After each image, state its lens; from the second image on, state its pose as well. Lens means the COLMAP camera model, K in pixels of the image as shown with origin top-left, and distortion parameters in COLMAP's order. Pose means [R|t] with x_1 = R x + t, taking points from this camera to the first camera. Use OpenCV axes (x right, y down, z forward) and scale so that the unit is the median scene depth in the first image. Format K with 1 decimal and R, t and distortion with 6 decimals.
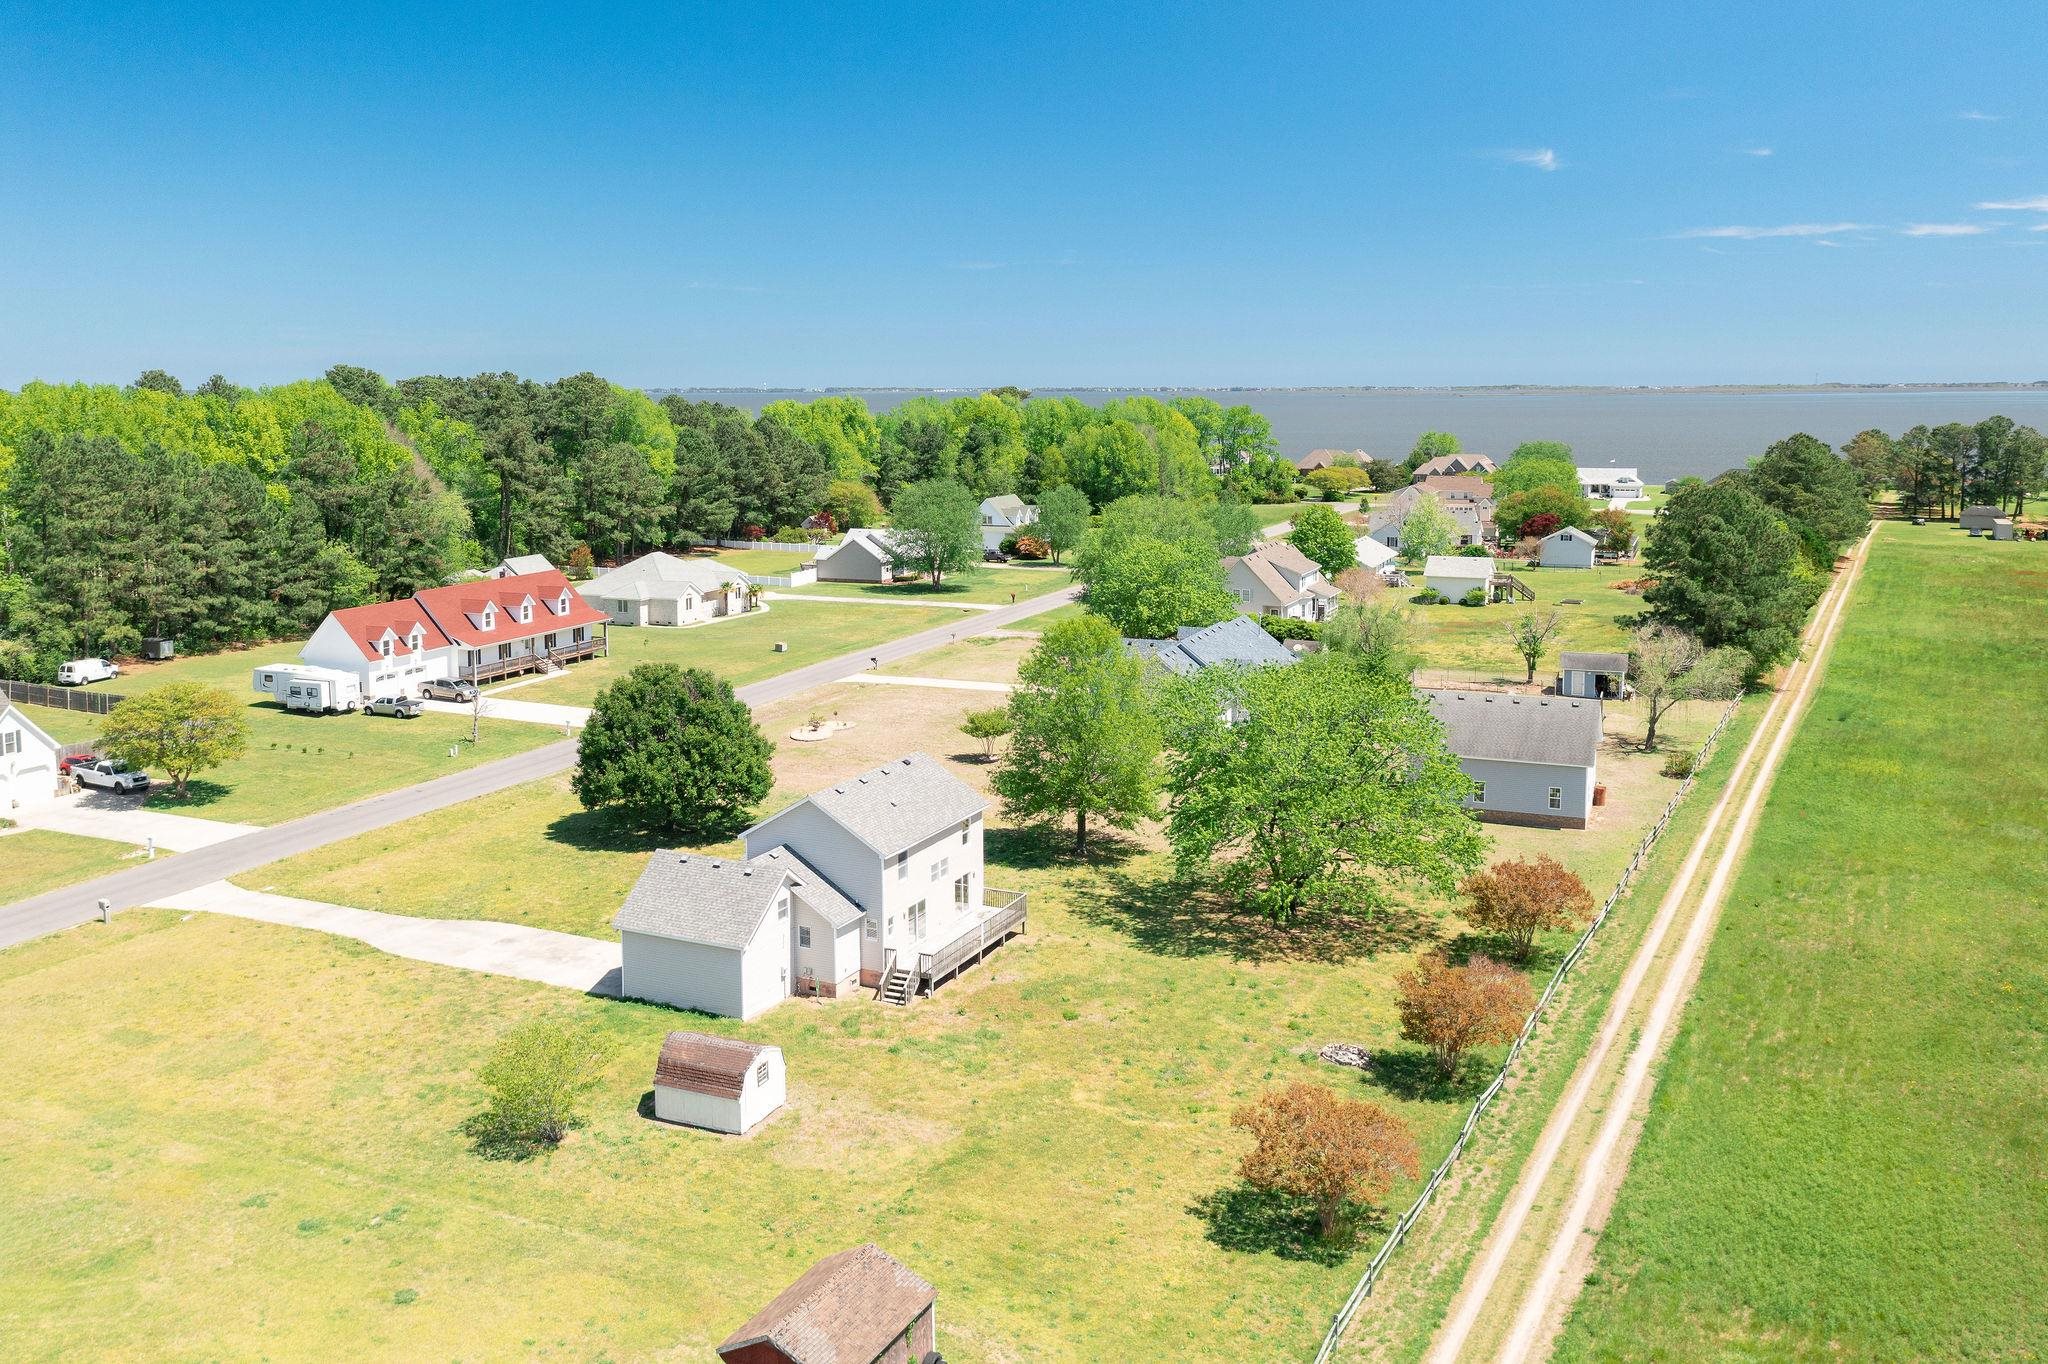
lens RADIAL K [[1634.7, 0, 1030.5], [0, 1634.7, 663.8], [0, 0, 1]] dist [-0.020350, 0.031651]
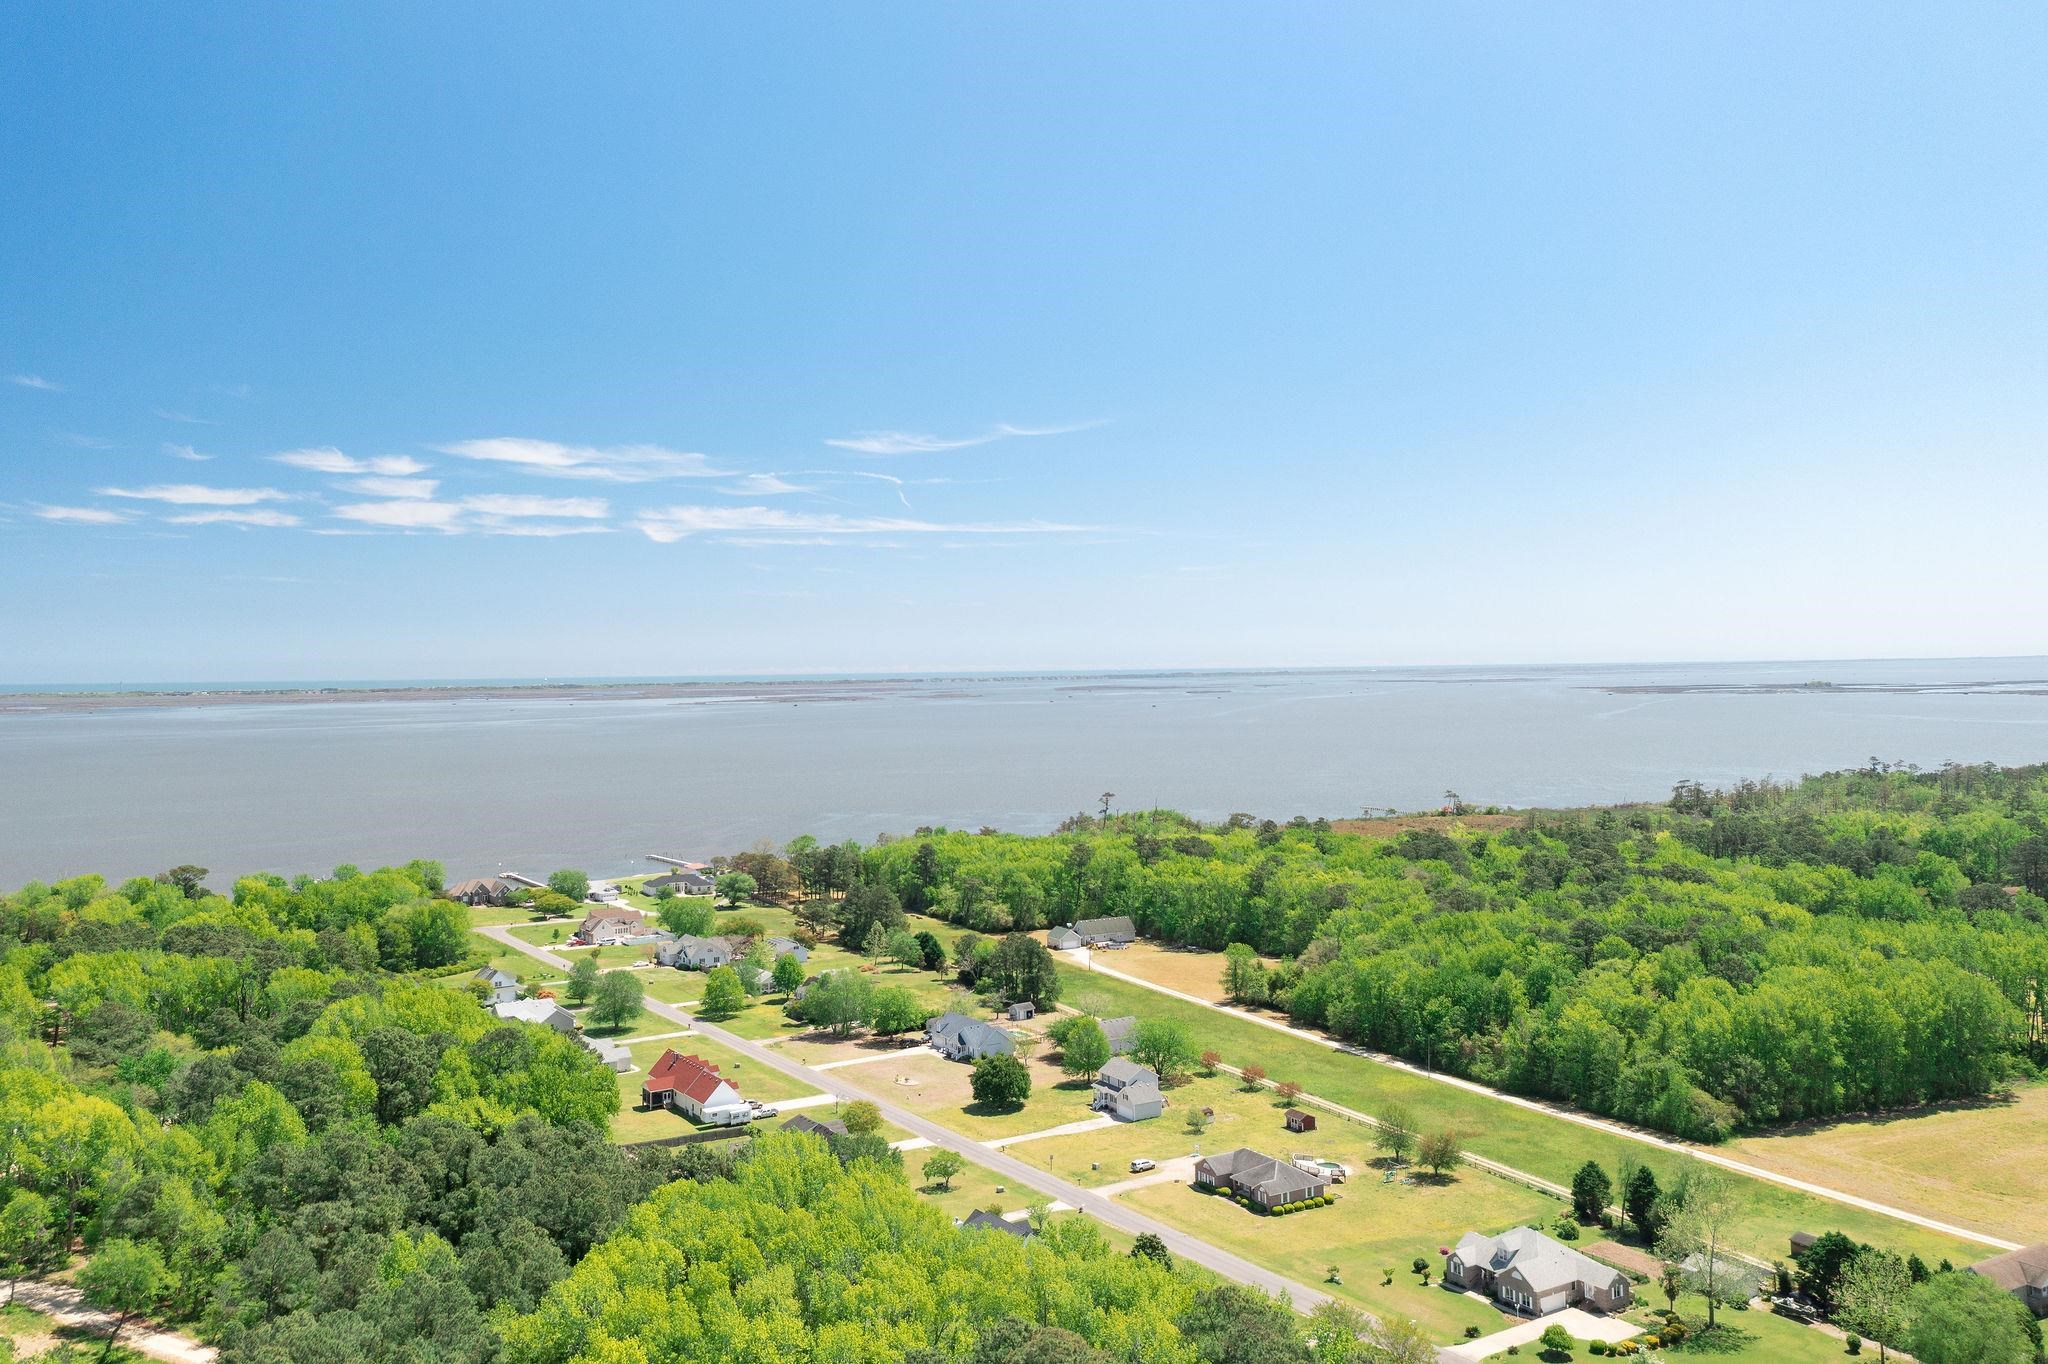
lens RADIAL K [[1634.7, 0, 1034.6], [0, 1634.7, 545.7], [0, 0, 1]] dist [-0.020350, 0.031651]
pose [[0.550114, 0.062122, 0.832776, -3.439992], [0.145693, 0.974796, -0.168957, -0.500851], [-0.822282, 0.214275, 0.527198, -1.181446]]
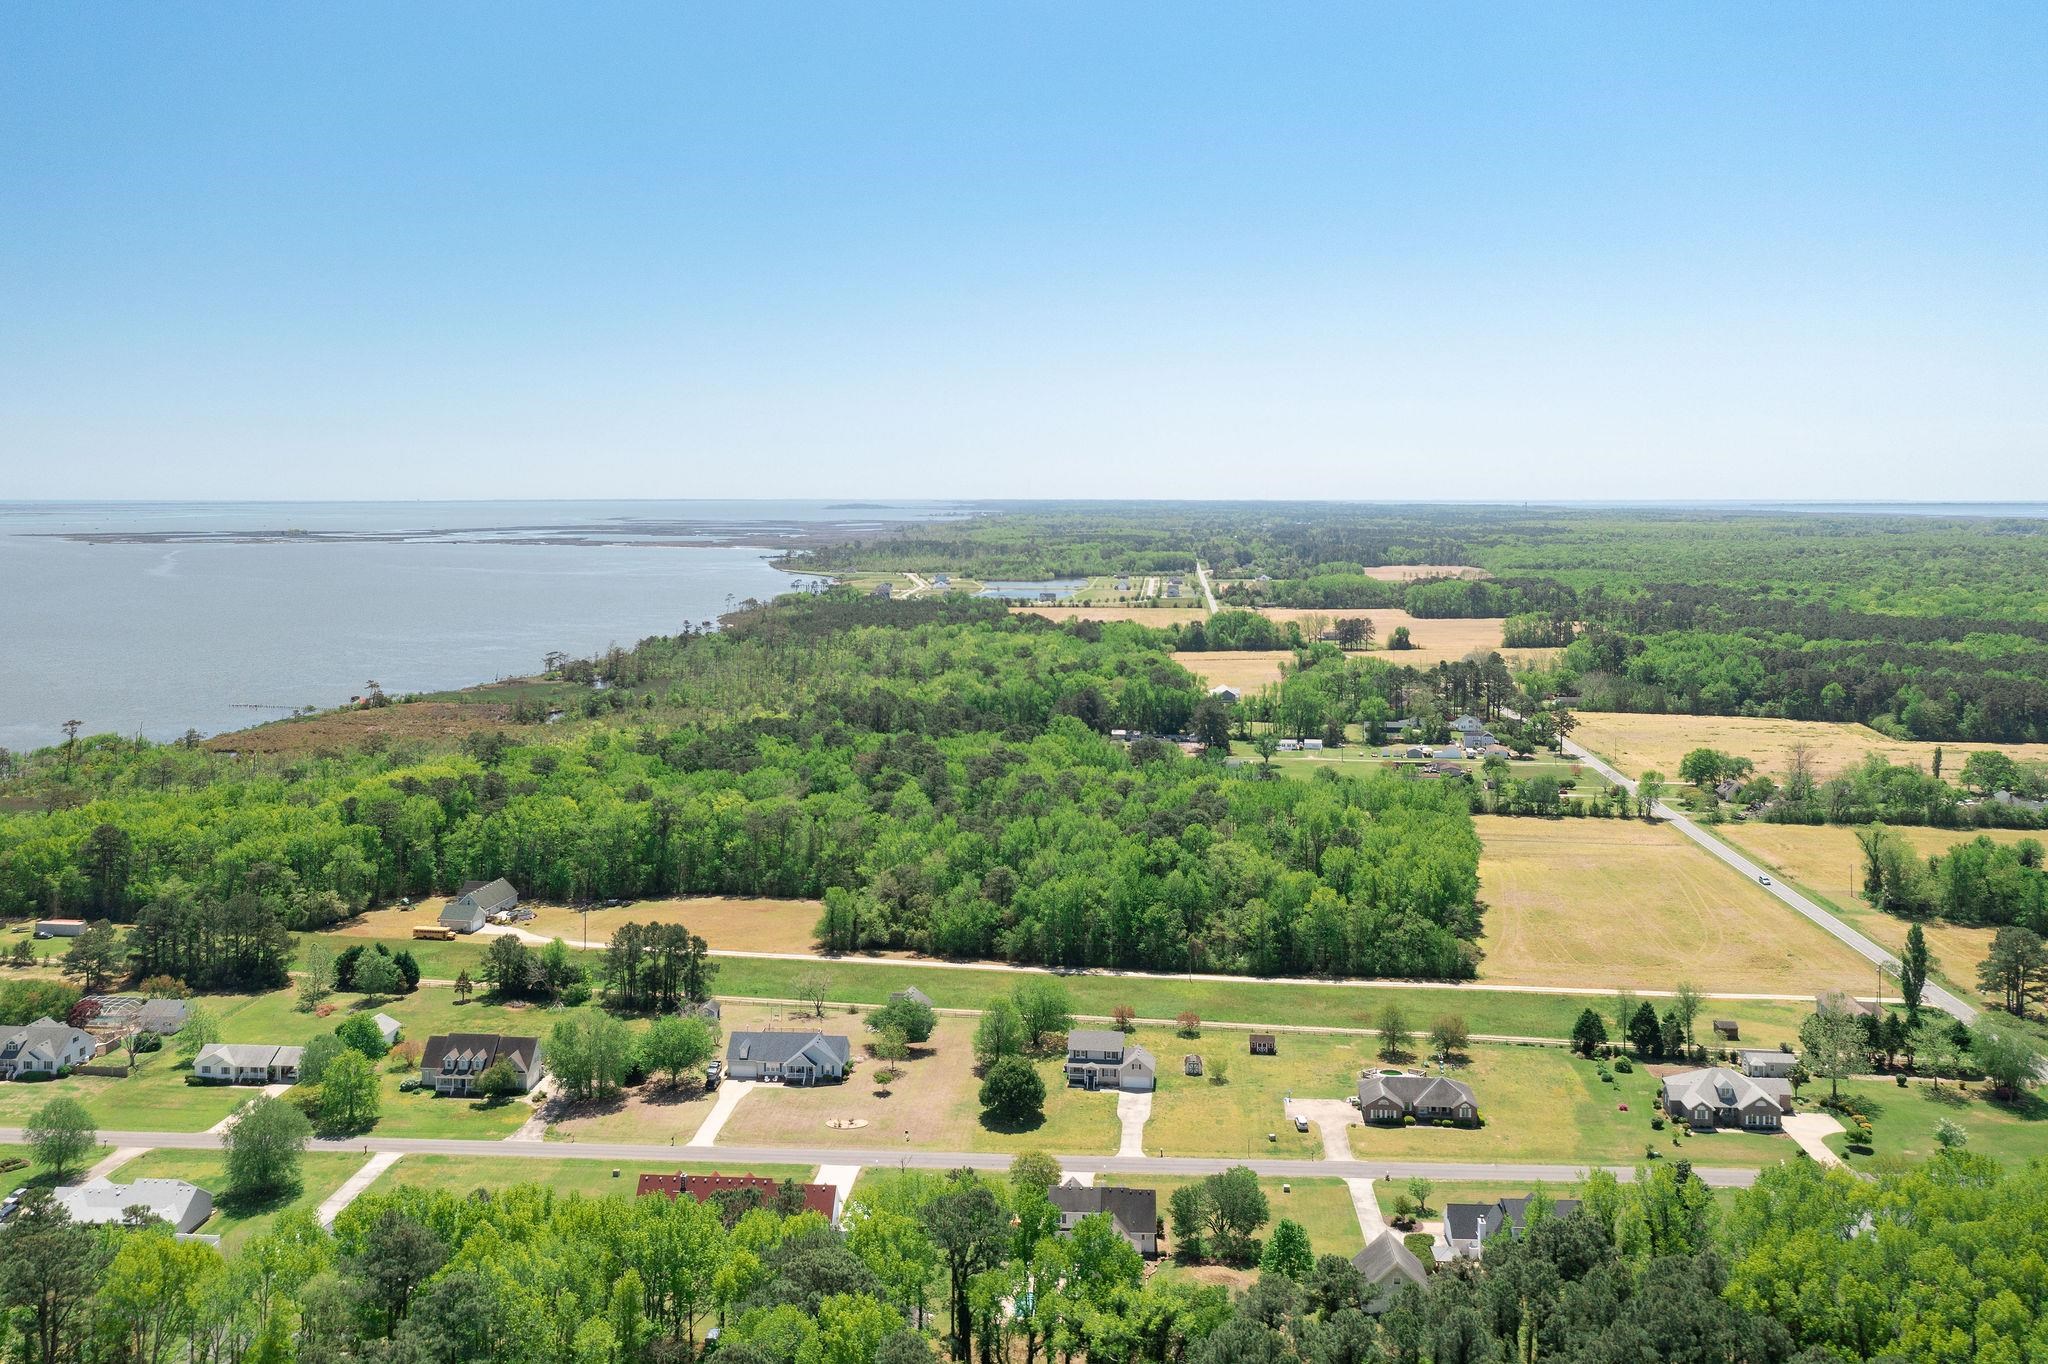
lens RADIAL K [[1634.7, 0, 1020.7], [0, 1634.7, 671.0], [0, 0, 1]] dist [-0.020350, 0.031651]
pose [[-0.335505, -0.092732, 0.937463, -3.306132], [0.154329, 0.976288, 0.151804, -1.277388], [-0.929311, 0.195608, -0.313238, 2.011648]]
